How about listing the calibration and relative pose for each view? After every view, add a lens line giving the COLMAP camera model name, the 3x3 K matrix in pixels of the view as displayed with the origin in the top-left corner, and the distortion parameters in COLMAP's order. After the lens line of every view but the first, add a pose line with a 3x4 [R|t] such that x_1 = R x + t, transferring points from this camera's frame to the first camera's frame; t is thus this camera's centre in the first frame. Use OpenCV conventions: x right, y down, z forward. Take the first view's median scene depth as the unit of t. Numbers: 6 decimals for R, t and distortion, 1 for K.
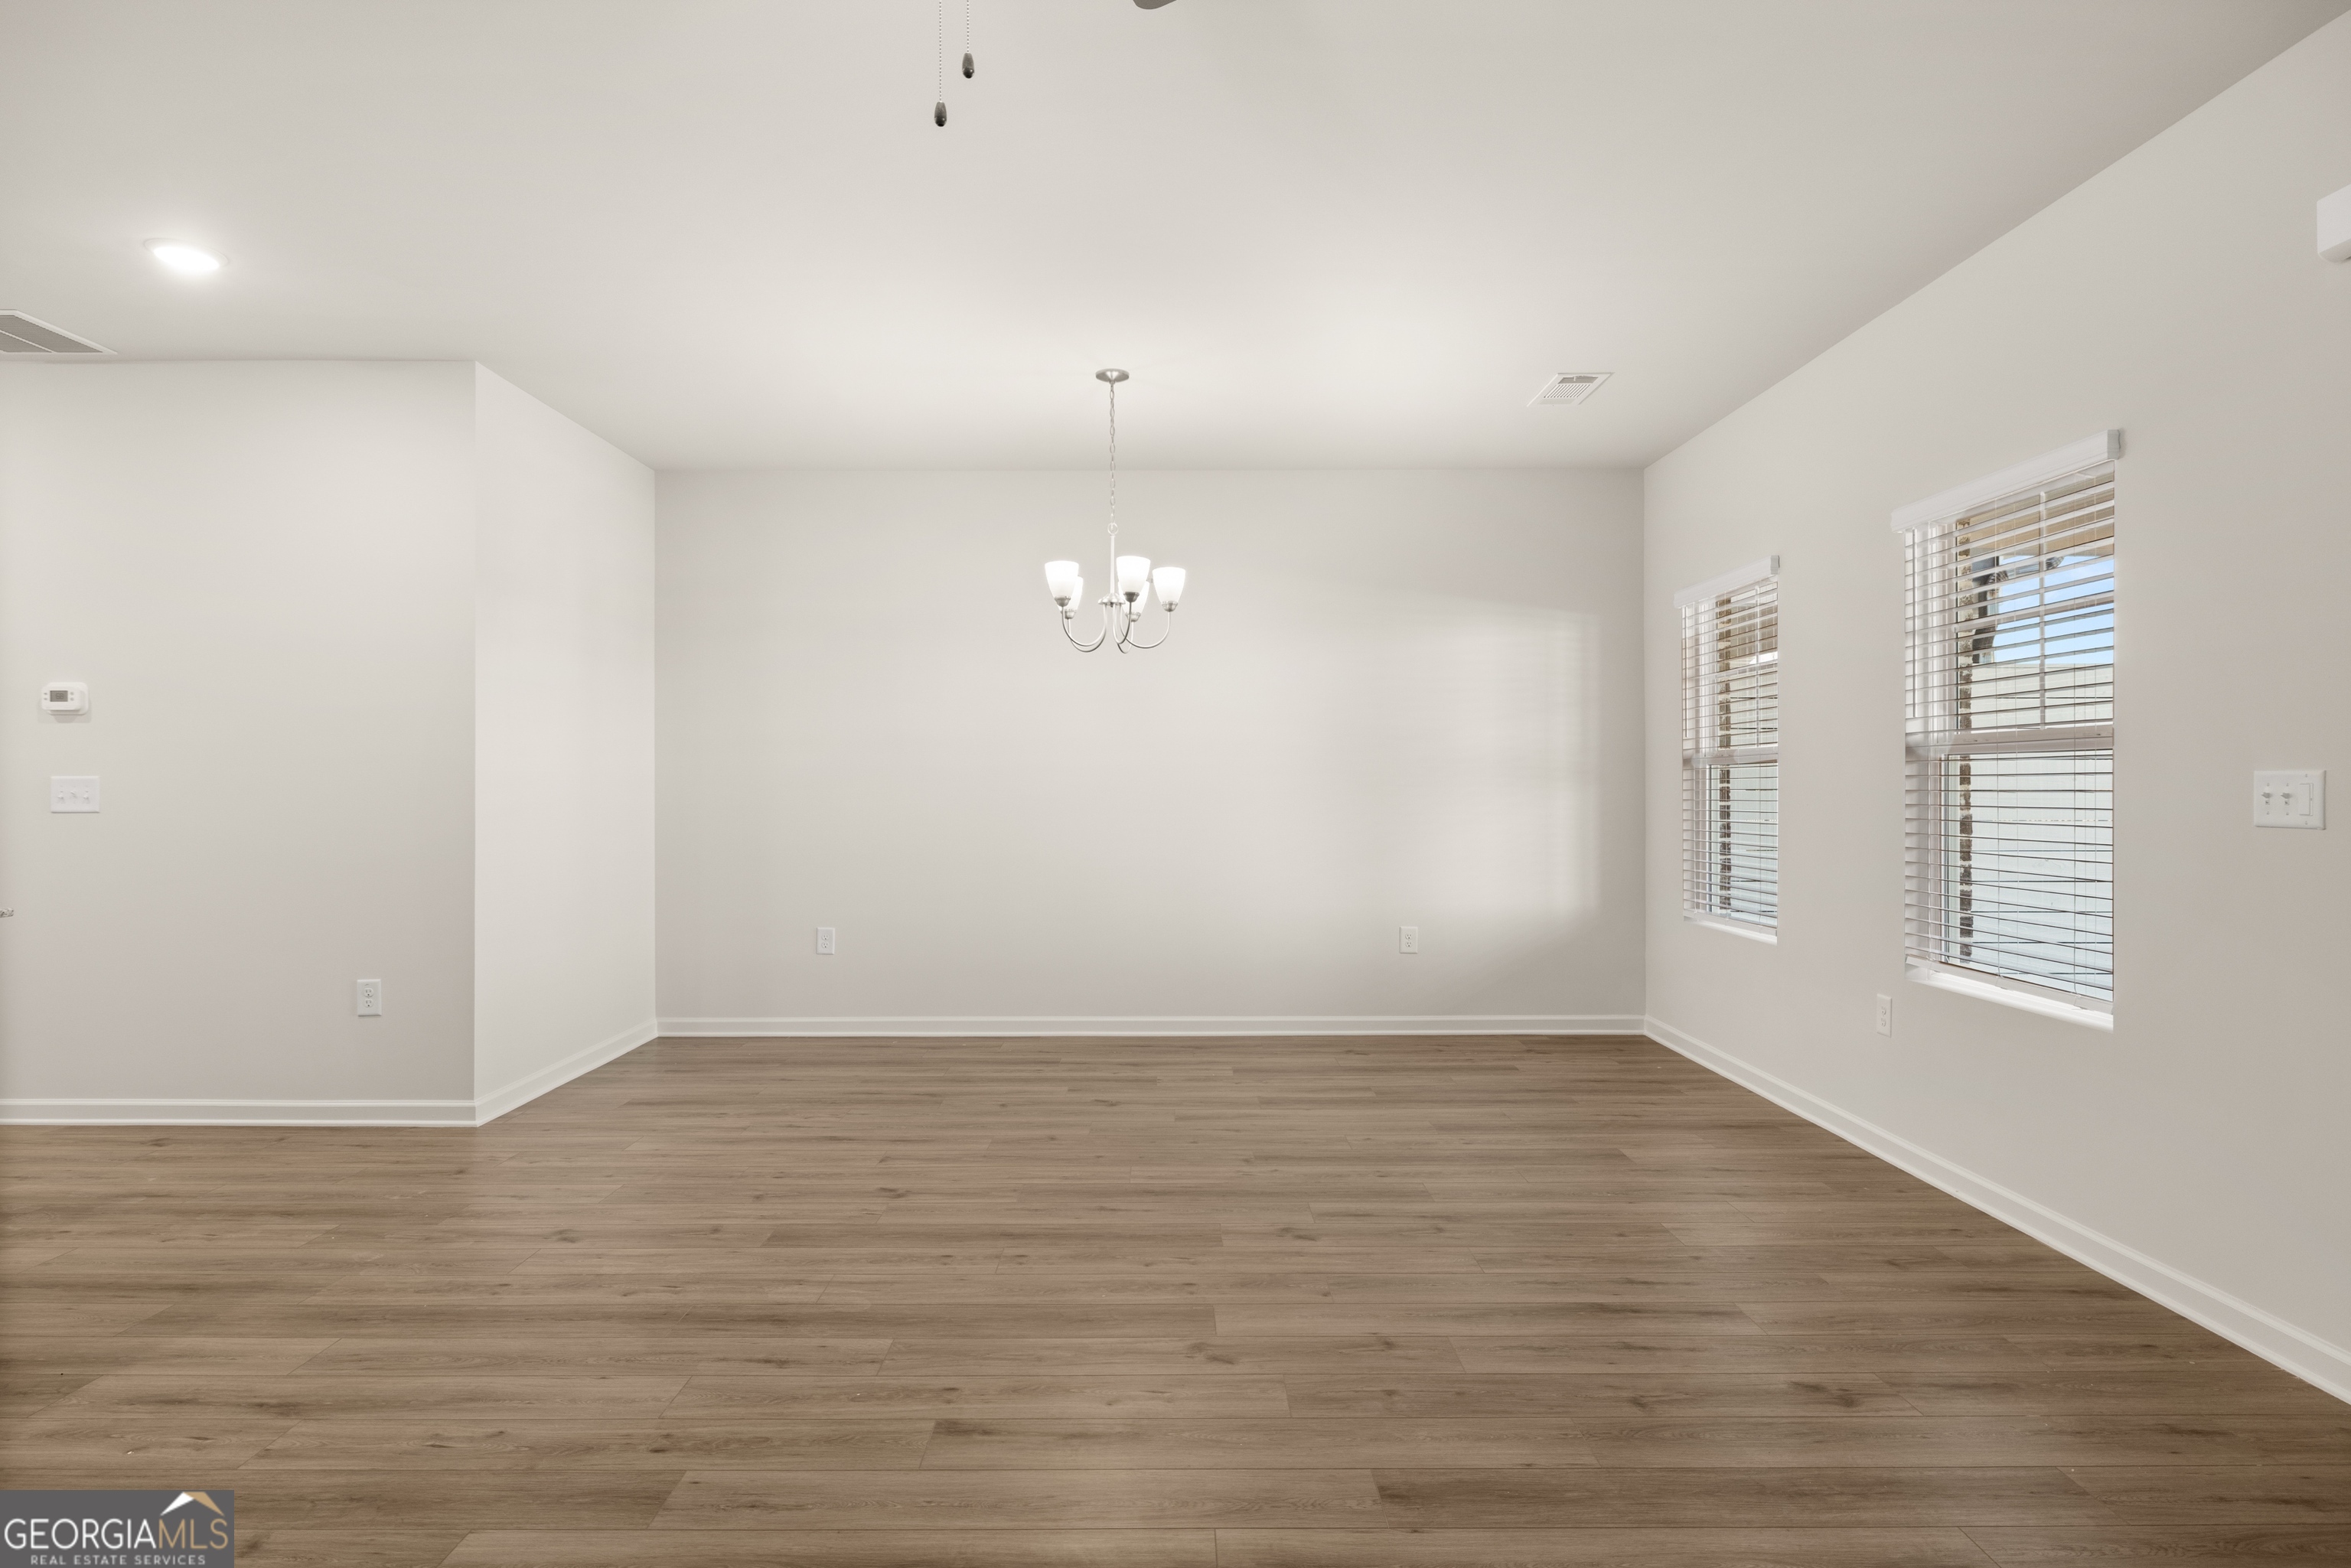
lens RADIAL K [[1272.7, 0, 1168.0], [0, 1272.7, 781.4], [0, 0, 1]] dist [-0.001600, 0.000449]
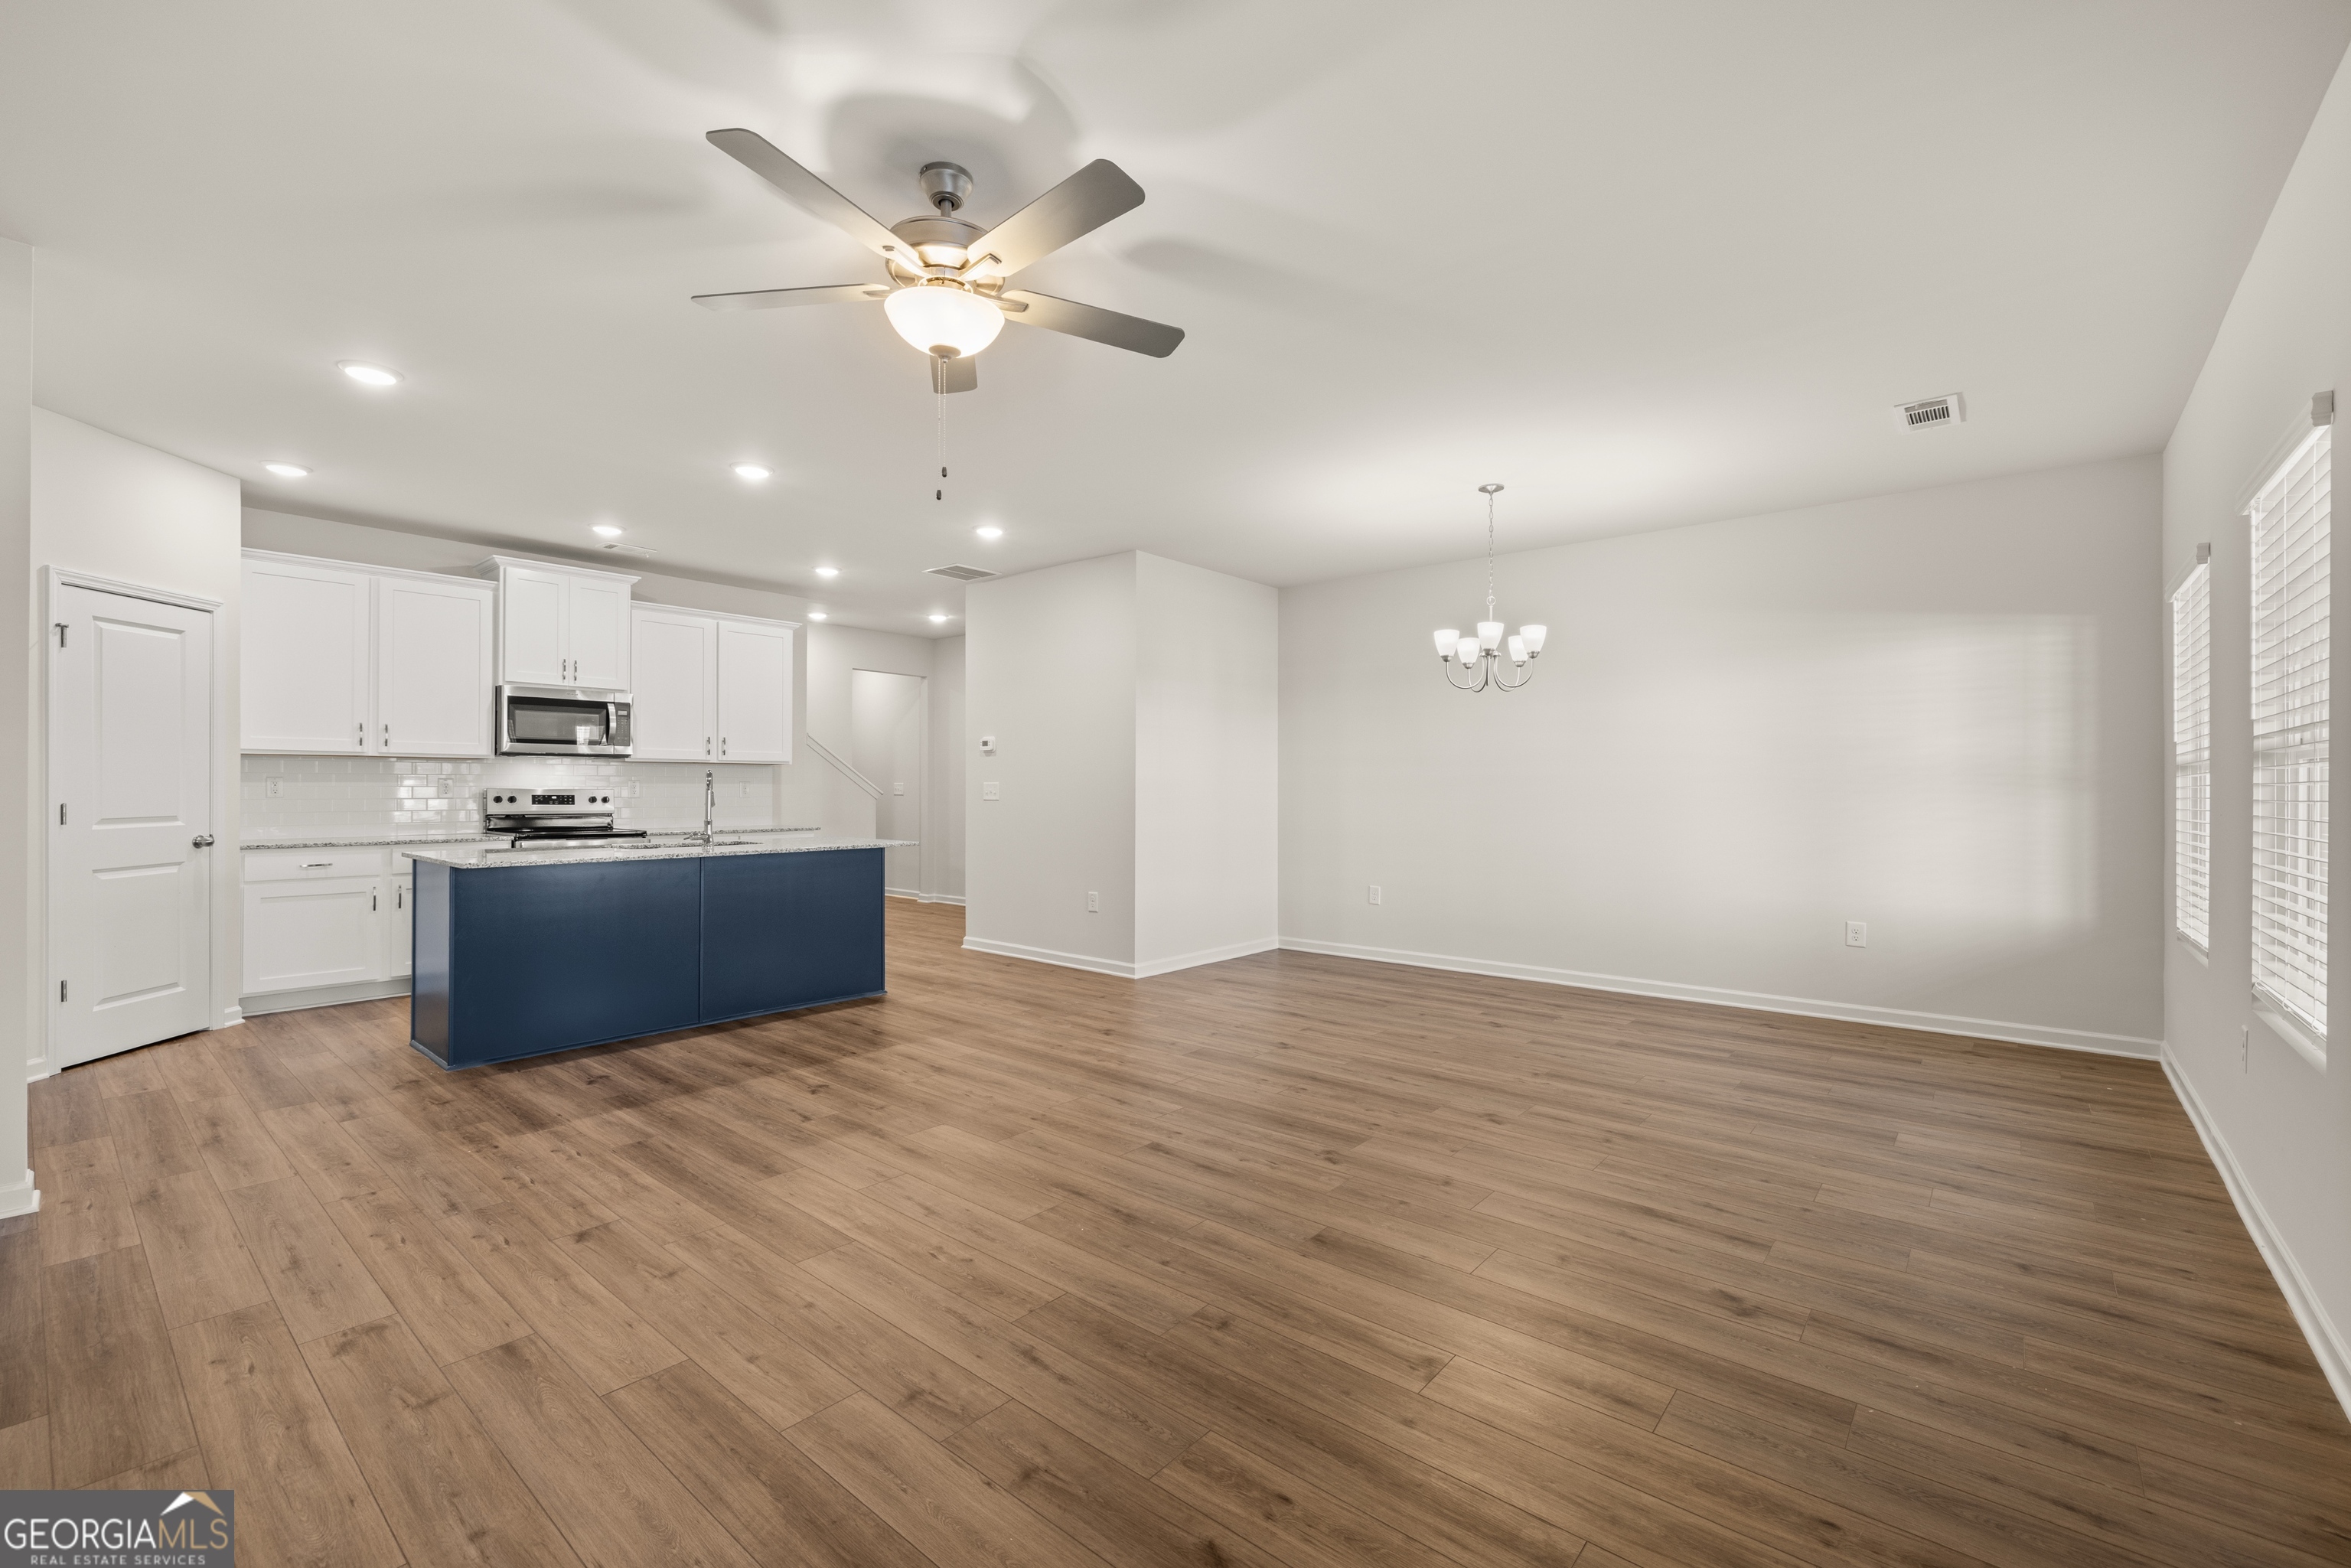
lens RADIAL K [[993.8, 0, 1179.7], [0, 993.8, 788.5], [0, 0, 1]] dist [-0.001153, -0.000498]
pose [[0.763046, 0.004877, -0.646325, 0.513352], [-0.003293, 0.999988, 0.003658, -0.002034], [0.646335, -0.000663, 0.763053, -0.032398]]
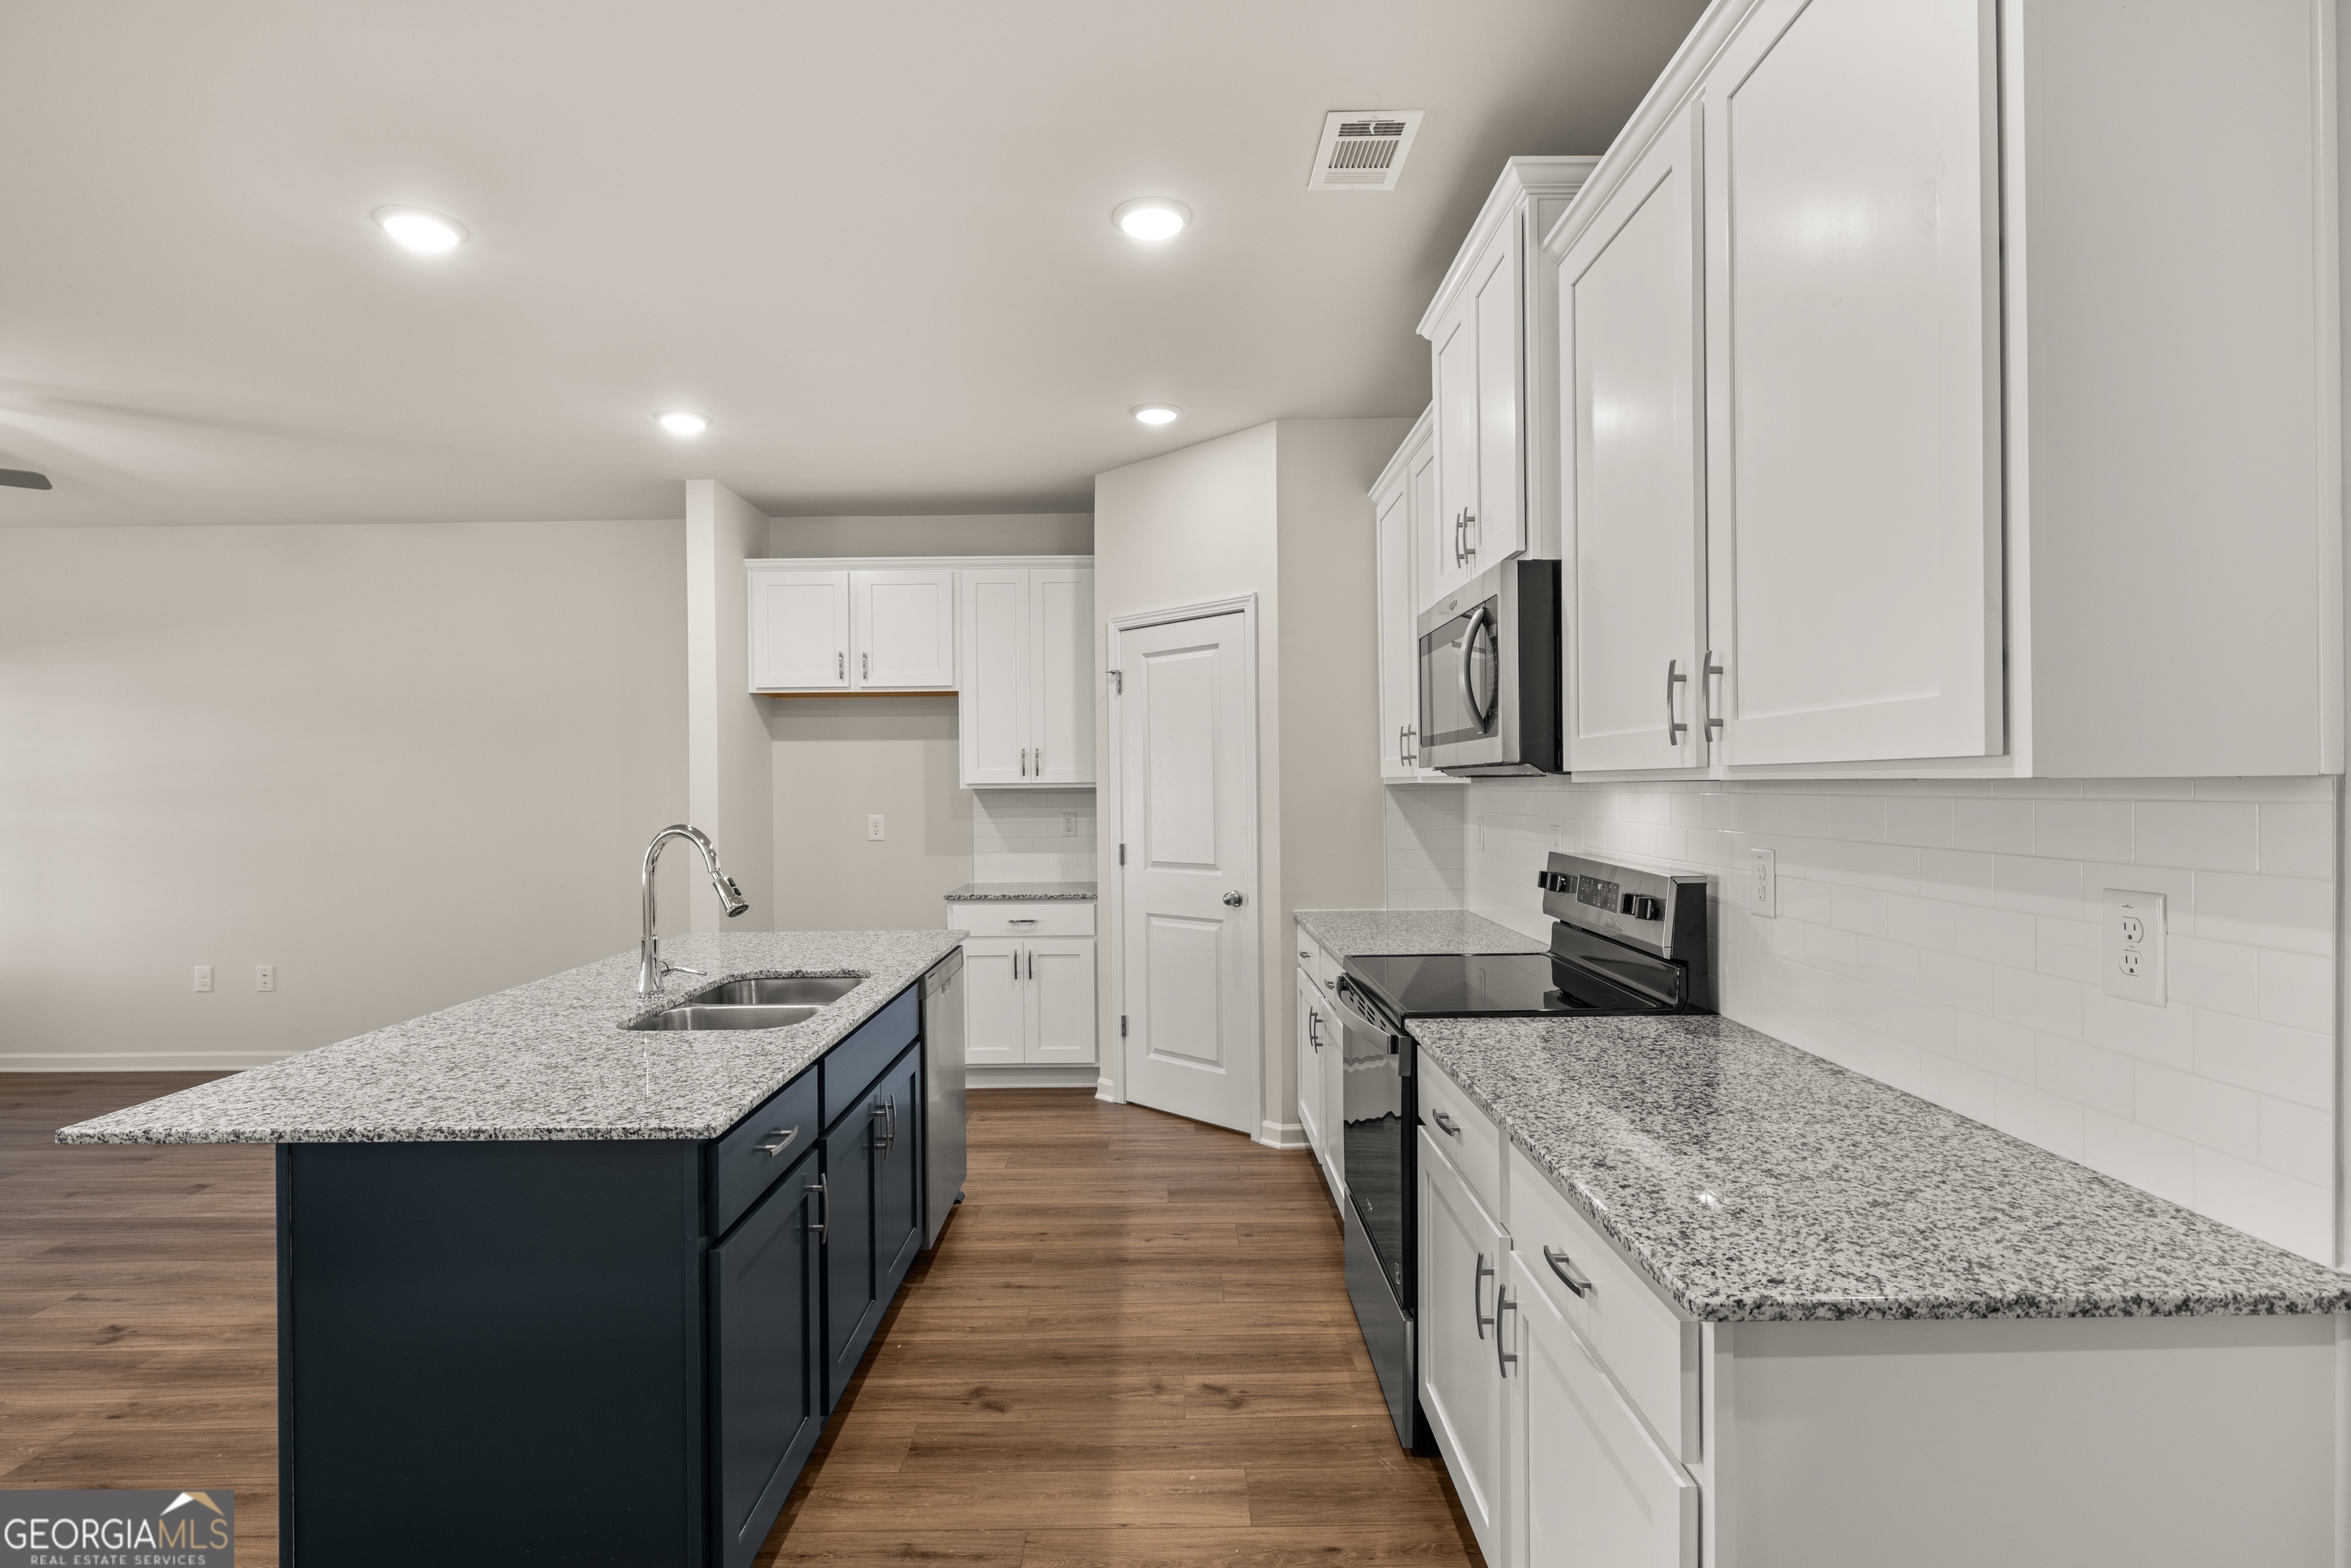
lens RADIAL K [[1135.5, 0, 1175.2], [0, 1135.5, 800.6], [0, 0, 1]] dist [0.001462, 0.000344]
pose [[-0.999991, 0.004117, -0.000987, -1.261094], [0.004118, 0.999991, -0.000570, -0.027379], [0.000985, -0.000574, -0.999999, 1.352210]]
